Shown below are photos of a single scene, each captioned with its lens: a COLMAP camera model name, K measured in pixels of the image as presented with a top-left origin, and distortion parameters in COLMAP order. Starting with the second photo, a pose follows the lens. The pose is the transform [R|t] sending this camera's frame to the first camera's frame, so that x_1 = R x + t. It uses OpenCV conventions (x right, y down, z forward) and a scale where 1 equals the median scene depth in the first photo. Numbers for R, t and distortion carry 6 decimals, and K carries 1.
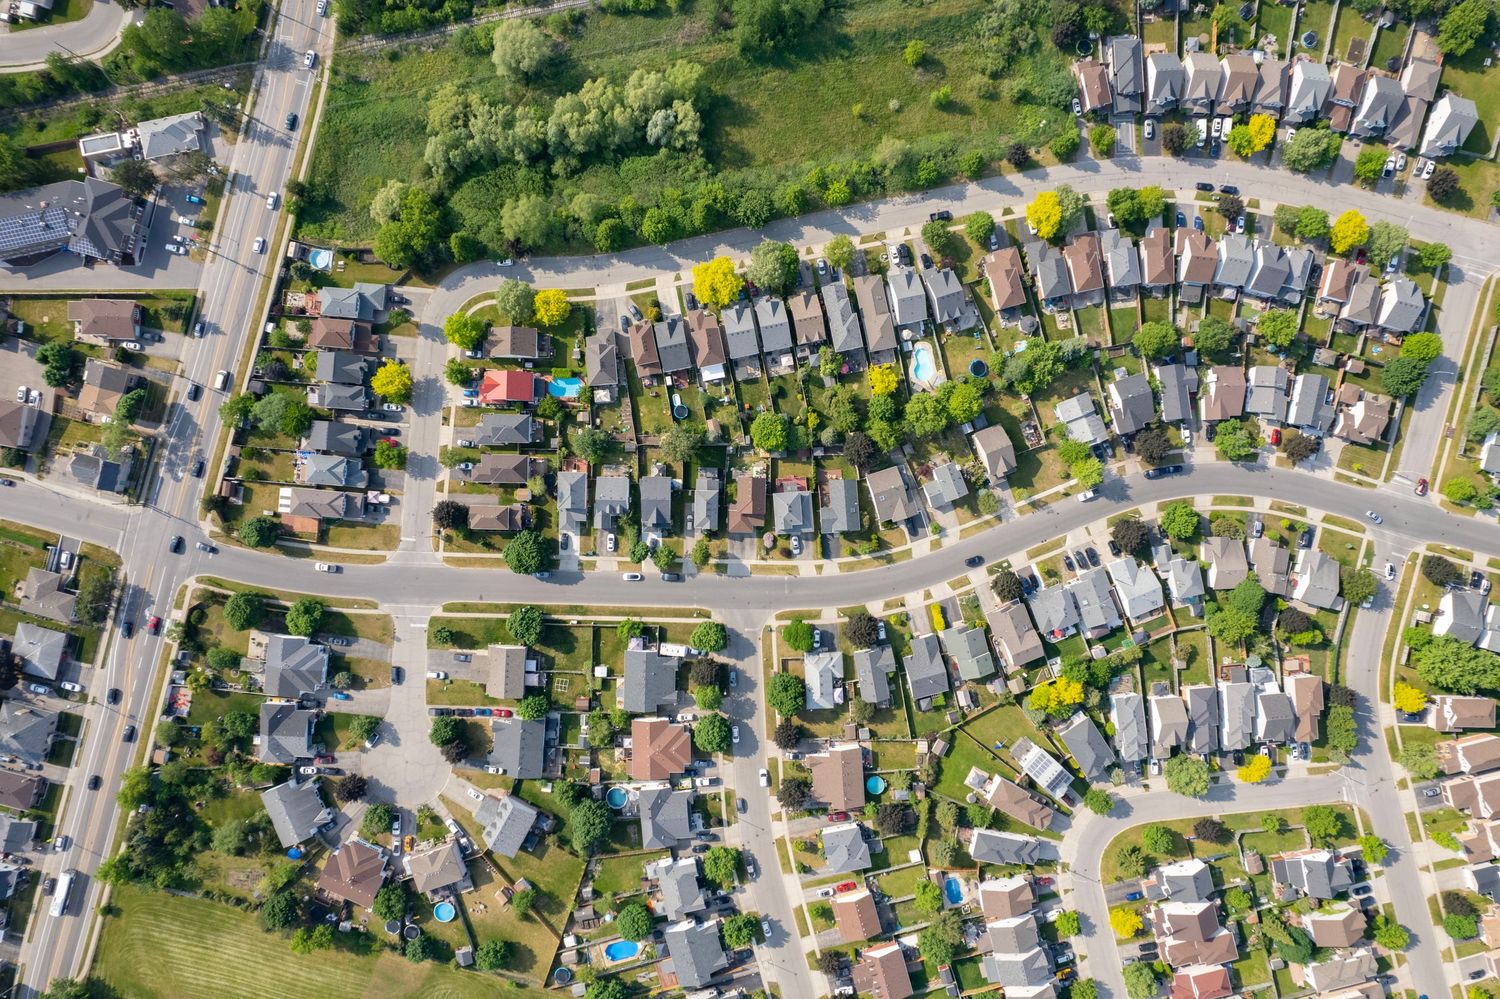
lens RADIAL K [[968.9, 0, 746.1], [0, 968.9, 507.2], [0, 0, 1]] dist [-0.052626, 0.033110]
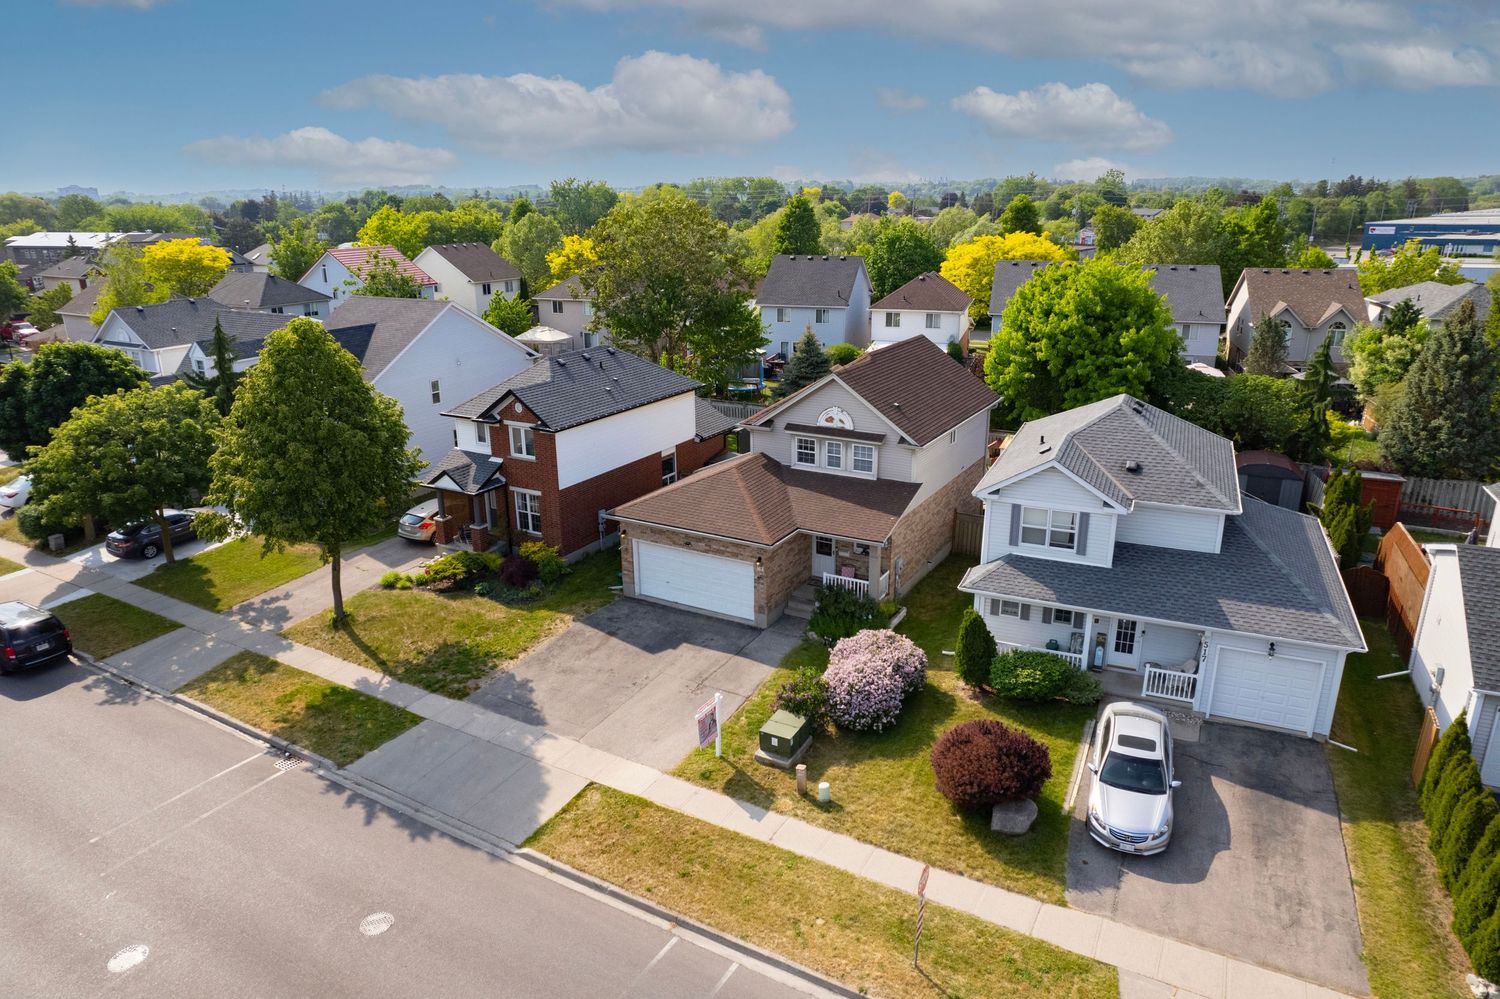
lens RADIAL K [[968.9, 0, 744.2], [0, 968.9, 498.1], [0, 0, 1]] dist [-0.052626, 0.033110]
pose [[0.875361, 0.138316, -0.463263, 0.057529], [-0.483300, 0.224920, -0.846069, 0.125952], [-0.012828, 0.964510, 0.263734, 0.956948]]
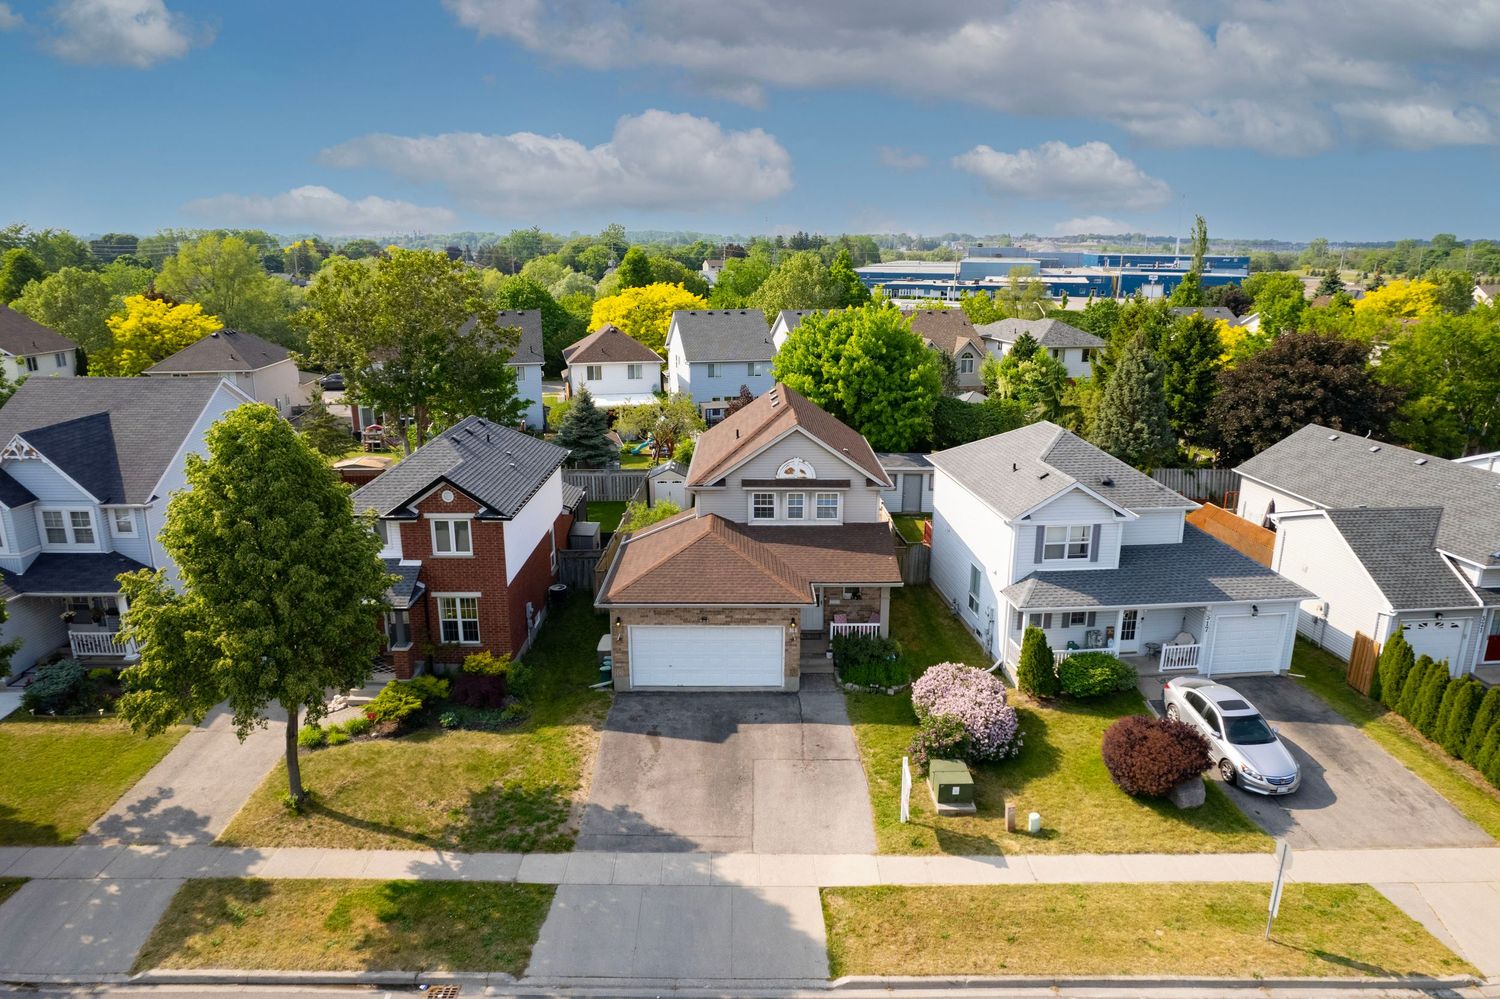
lens RADIAL K [[968.9, 0, 751.8], [0, 968.9, 507.7], [0, 0, 1]] dist [-0.052626, 0.033110]
pose [[0.999630, -0.003514, 0.026984, -0.003639], [0.027099, 0.218509, -0.975459, 0.134929], [-0.002469, 0.975829, 0.218523, 0.957535]]
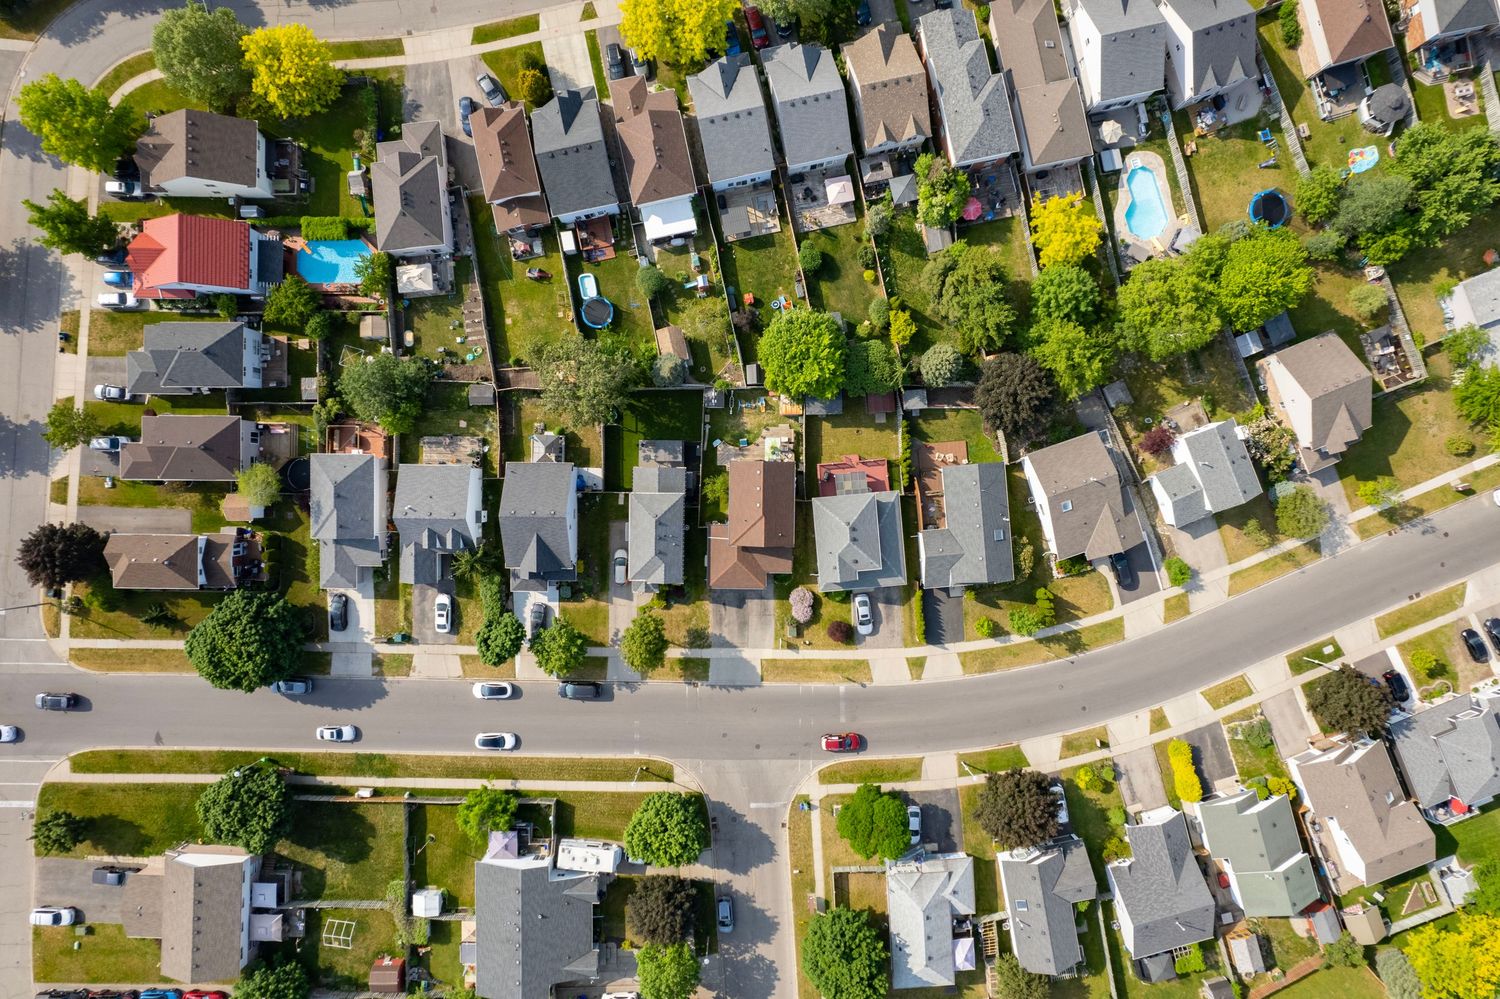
lens RADIAL K [[968.9, 0, 748.1], [0, 968.9, 492.6], [0, 0, 1]] dist [-0.052626, 0.033110]
pose [[0.999925, -0.012167, 0.001583, -0.001126], [0.012185, 0.999855, -0.011866, -0.011605], [-0.001439, 0.011885, 0.999928, 0.564225]]
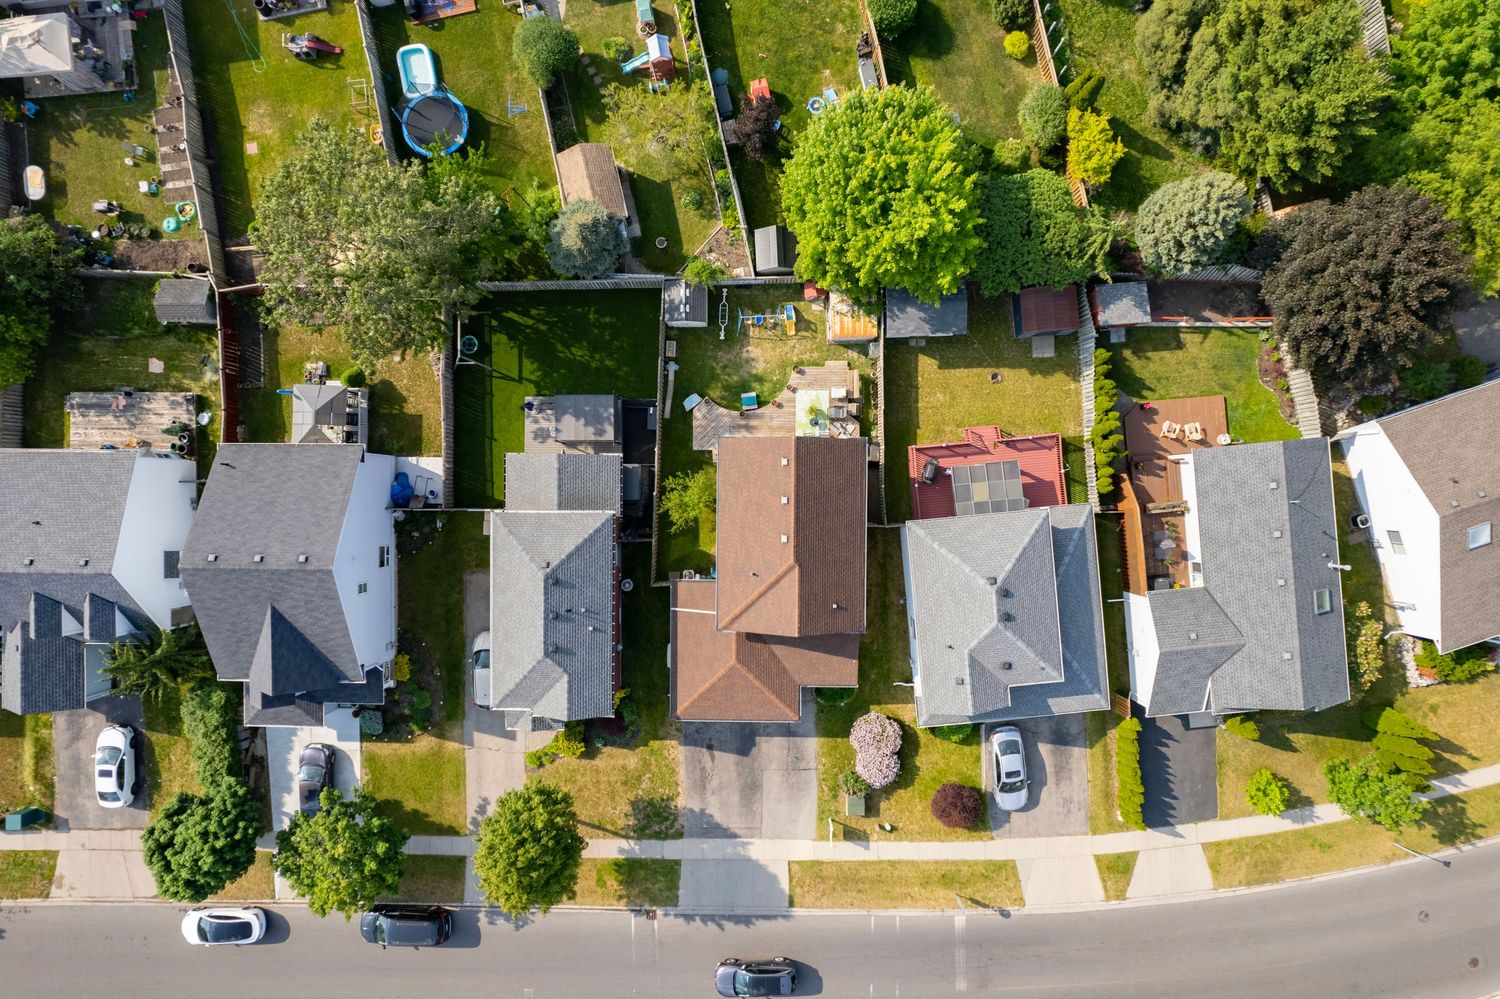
lens RADIAL K [[968.9, 0, 752.2], [0, 968.9, 491.8], [0, 0, 1]] dist [-0.052626, 0.033110]
pose [[0.999842, -0.016980, -0.005196, -0.000924], [0.016866, 0.999630, -0.021351, -0.016020], [0.005557, 0.021260, 0.999759, 0.798932]]
